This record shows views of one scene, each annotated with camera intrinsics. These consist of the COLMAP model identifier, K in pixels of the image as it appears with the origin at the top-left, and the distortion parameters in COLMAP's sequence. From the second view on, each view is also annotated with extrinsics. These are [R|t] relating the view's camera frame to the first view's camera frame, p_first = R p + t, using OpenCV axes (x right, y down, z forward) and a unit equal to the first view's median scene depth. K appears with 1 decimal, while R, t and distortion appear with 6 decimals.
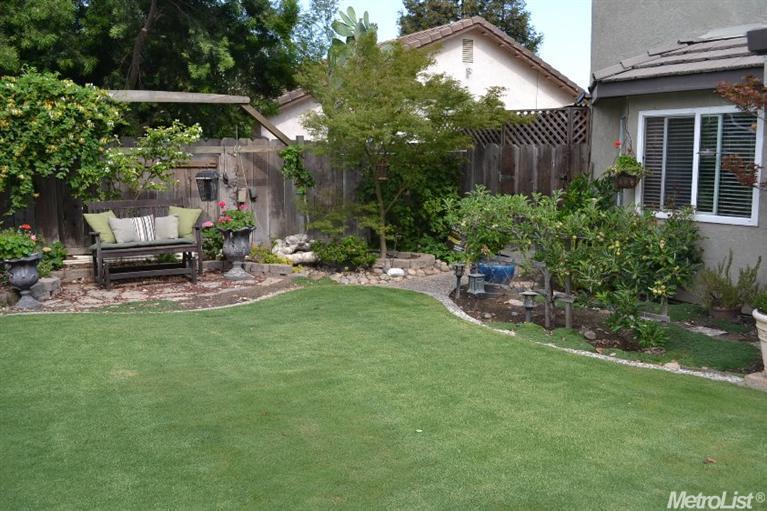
lens RADIAL K [[700.5, 0, 383.5], [0, 700.5, 255.5], [0, 0, 1]] dist [-0.074532, 0.000115]
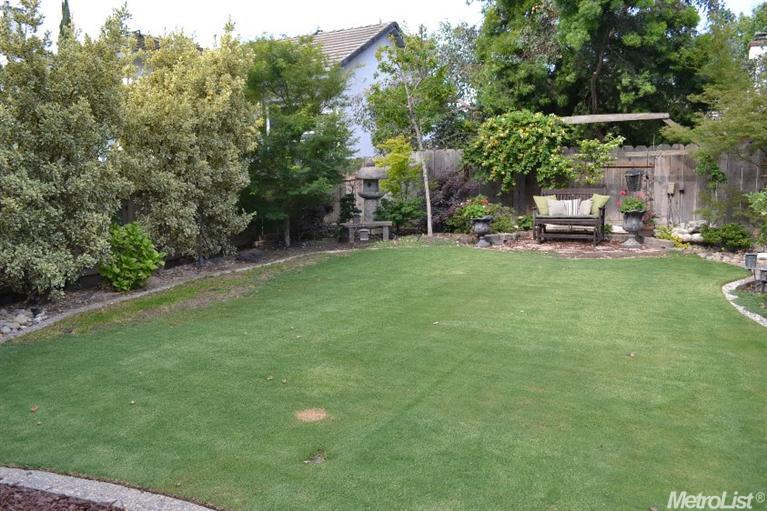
lens RADIAL K [[615.6, 0, 383.5], [0, 615.6, 255.5], [0, 0, 1]] dist [-0.097784, 0.066797]
pose [[0.545240, 0.102263, -0.832019, 0.516606], [-0.088946, 0.993986, 0.063882, 0.016021], [0.833548, 0.039174, 0.551056, -0.069053]]
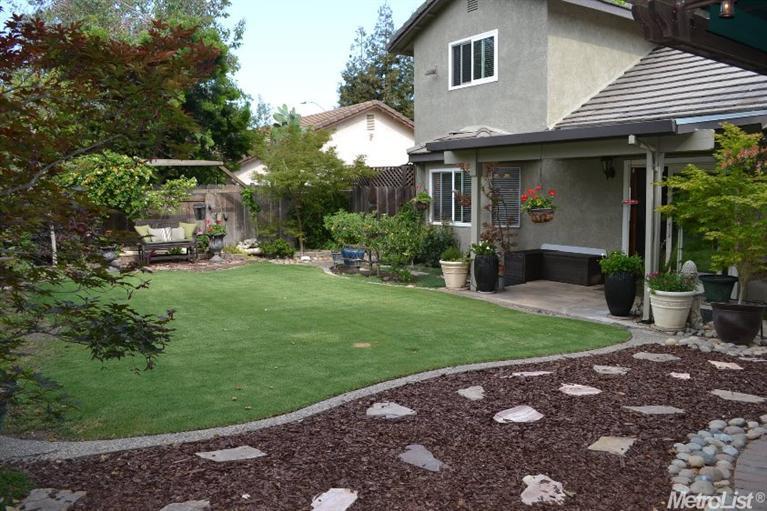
lens RADIAL K [[615.6, 0, 383.5], [0, 615.6, 255.5], [0, 0, 1]] dist [-0.097784, 0.066797]
pose [[0.998106, -0.012802, 0.060167, 0.128266], [0.014875, 0.999307, -0.034119, 0.076750], [-0.059688, 0.034949, 0.997605, -0.614198]]
